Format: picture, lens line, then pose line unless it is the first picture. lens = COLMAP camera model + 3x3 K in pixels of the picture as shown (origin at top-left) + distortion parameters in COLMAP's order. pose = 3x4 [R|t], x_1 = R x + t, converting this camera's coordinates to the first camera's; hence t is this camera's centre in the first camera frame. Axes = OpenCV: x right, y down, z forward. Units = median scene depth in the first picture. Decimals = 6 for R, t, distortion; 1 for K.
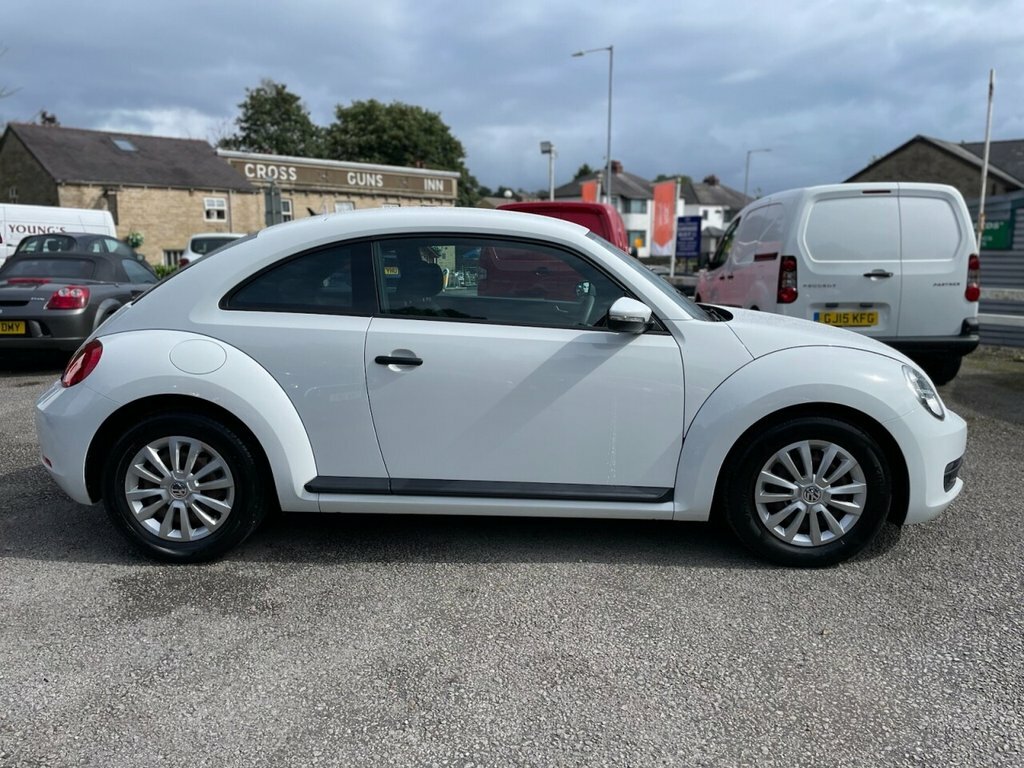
lens RADIAL K [[773.4, 0, 513.5], [0, 773.4, 382.5], [0, 0, 1]] dist [0.014251, -0.061241]
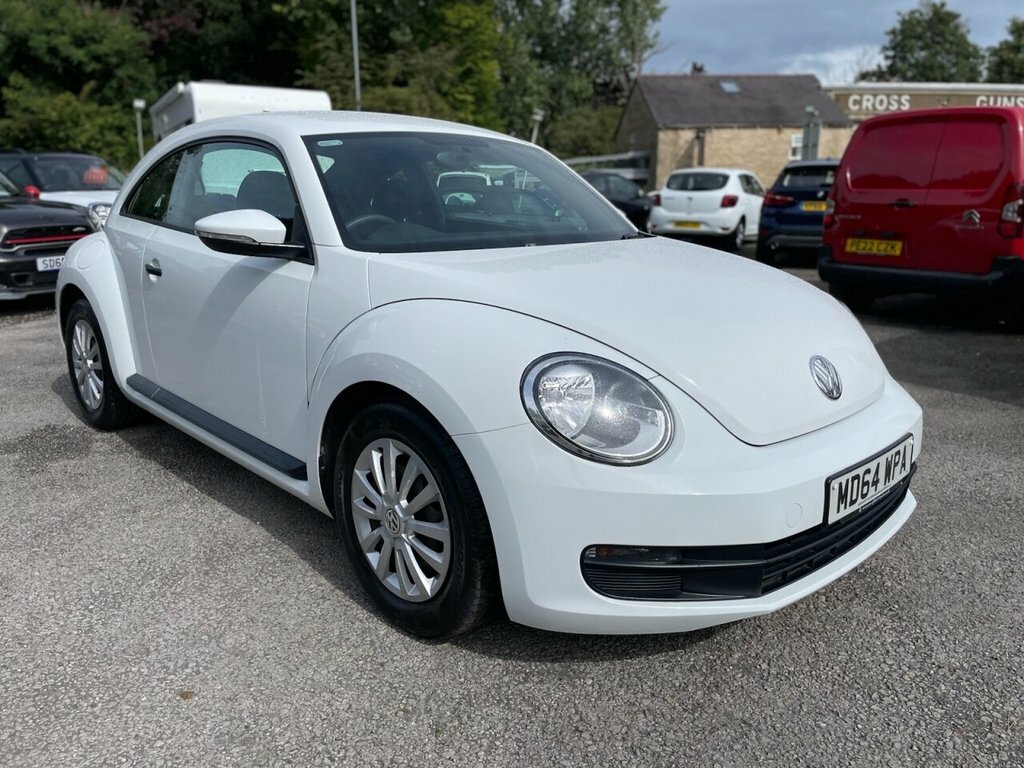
lens RADIAL K [[773.4, 0, 513.5], [0, 773.4, 382.5], [0, 0, 1]] dist [0.014251, -0.061241]
pose [[0.692077, 0.165276, -0.702648, 0.082909], [-0.114572, 0.986245, 0.119135, -0.005780], [0.712673, -0.001947, 0.701494, 0.056620]]
